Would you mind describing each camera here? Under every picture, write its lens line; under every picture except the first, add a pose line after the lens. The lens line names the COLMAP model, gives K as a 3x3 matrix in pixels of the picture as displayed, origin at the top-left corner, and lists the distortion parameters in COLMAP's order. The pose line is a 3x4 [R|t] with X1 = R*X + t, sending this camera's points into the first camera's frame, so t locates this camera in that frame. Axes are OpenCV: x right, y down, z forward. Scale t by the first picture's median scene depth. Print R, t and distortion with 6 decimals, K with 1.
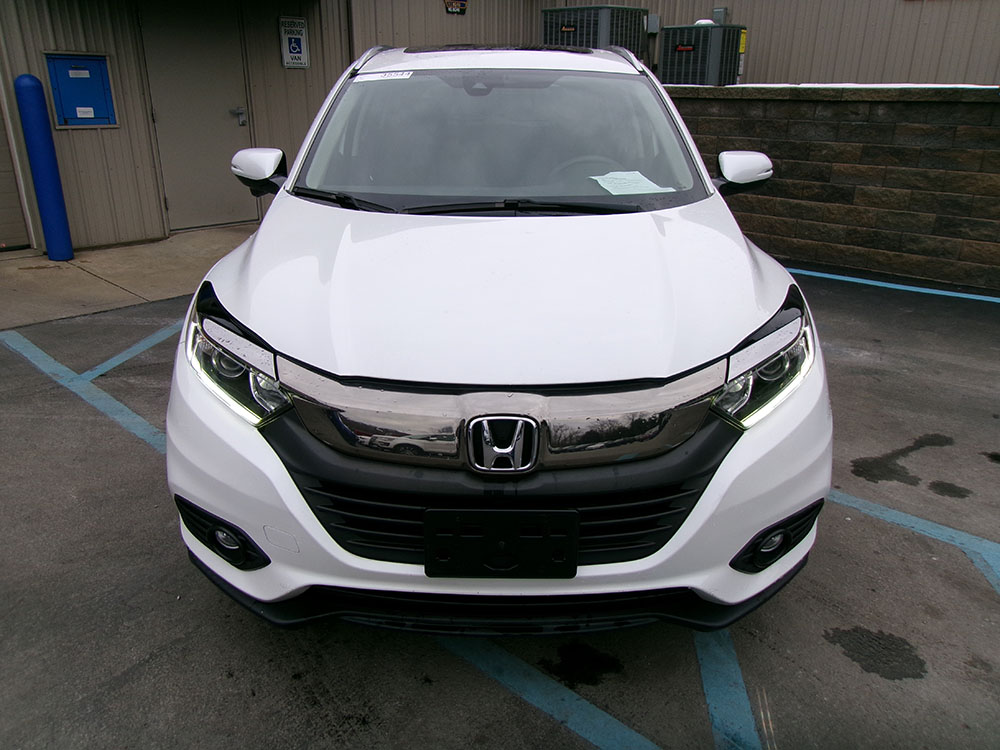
lens RADIAL K [[764.5, 0, 497.1], [0, 764.5, 374.8], [0, 0, 1]] dist [-0.008901, 0.021893]
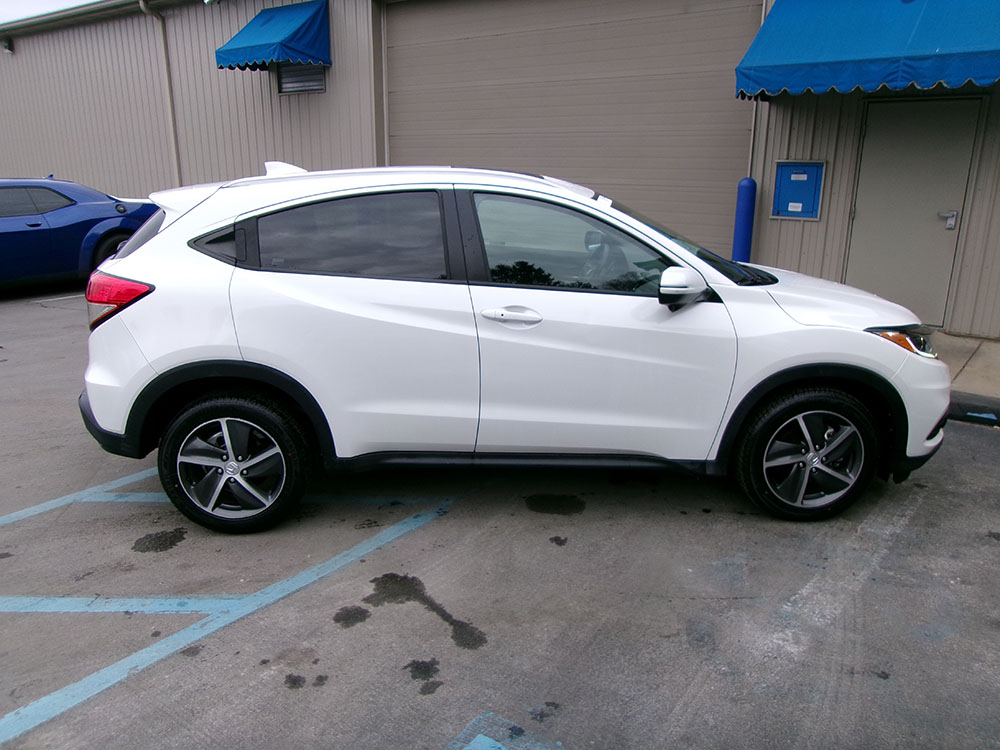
lens RADIAL K [[764.5, 0, 492.5], [0, 764.5, 374.6], [0, 0, 1]] dist [-0.008901, 0.021893]
pose [[0.109907, 0.264393, -0.958132, 0.946247], [-0.361383, 0.908628, 0.209278, -0.257428], [0.925917, 0.323251, 0.195412, 0.567561]]
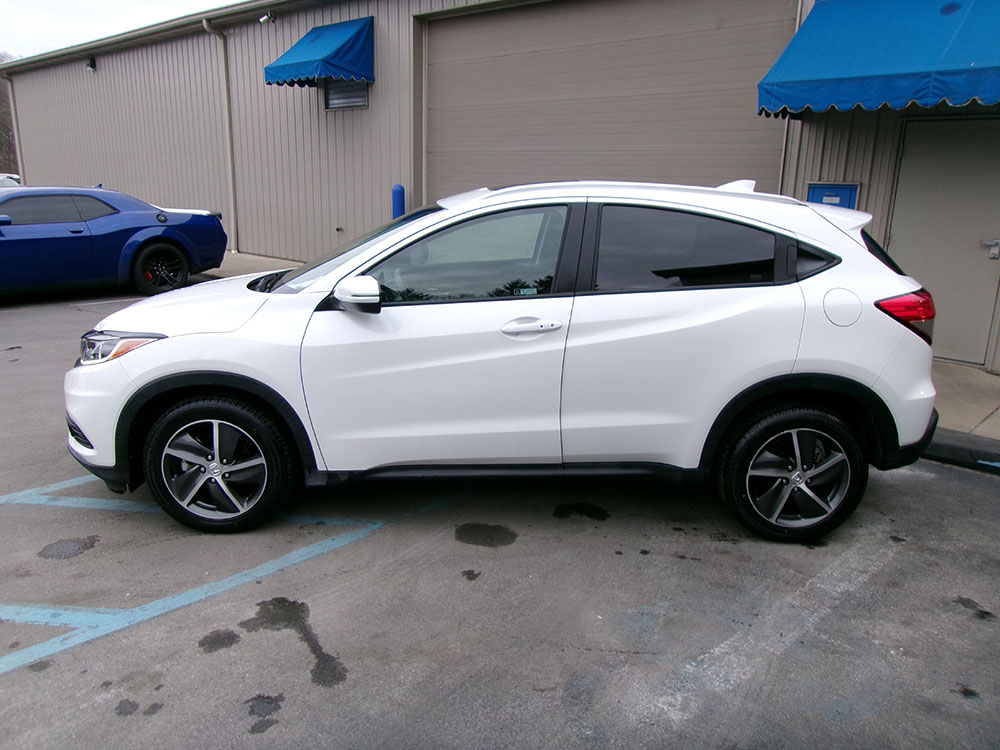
lens RADIAL K [[764.5, 0, 489.5], [0, 764.5, 378.0], [0, 0, 1]] dist [-0.008901, 0.021893]
pose [[0.006312, 0.247052, -0.968982, 0.914170], [-0.380045, 0.896884, 0.226195, -0.303964], [0.924946, 0.366829, 0.099552, 0.708439]]
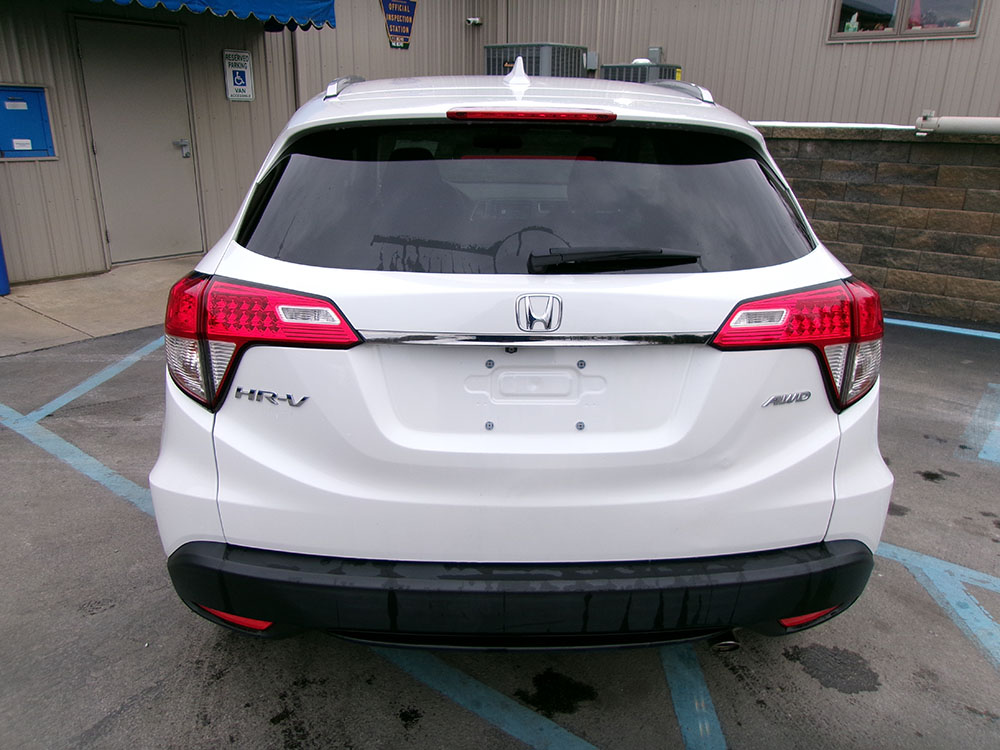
lens RADIAL K [[764.5, 0, 498.4], [0, 764.5, 373.3], [0, 0, 1]] dist [-0.008901, 0.021893]
pose [[0.996875, -0.017500, 0.077034, -0.018335], [0.020158, 0.999223, -0.033871, -0.007983], [-0.076381, 0.035318, 0.996453, -0.014575]]
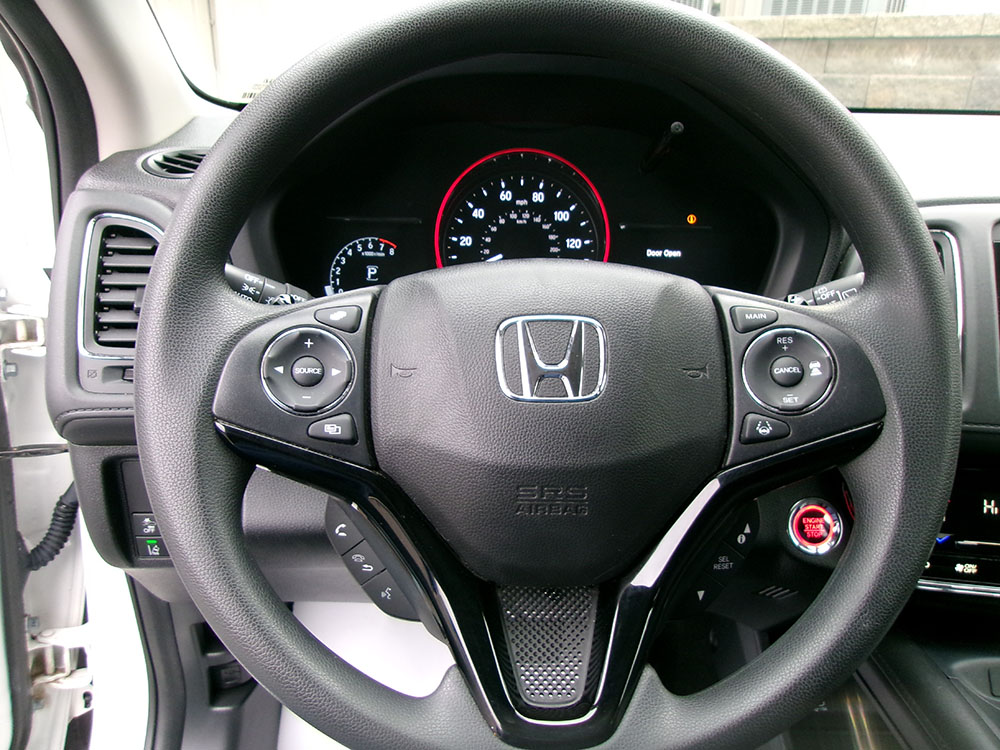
lens RADIAL K [[764.5, 0, 513.7], [0, 764.5, 403.3], [0, 0, 1]] dist [-0.008901, 0.021893]
pose [[0.996210, -0.014183, 0.085815, -0.038248], [0.010153, 0.998833, 0.047220, -0.223086], [-0.086385, -0.046170, 0.995191, 0.773822]]
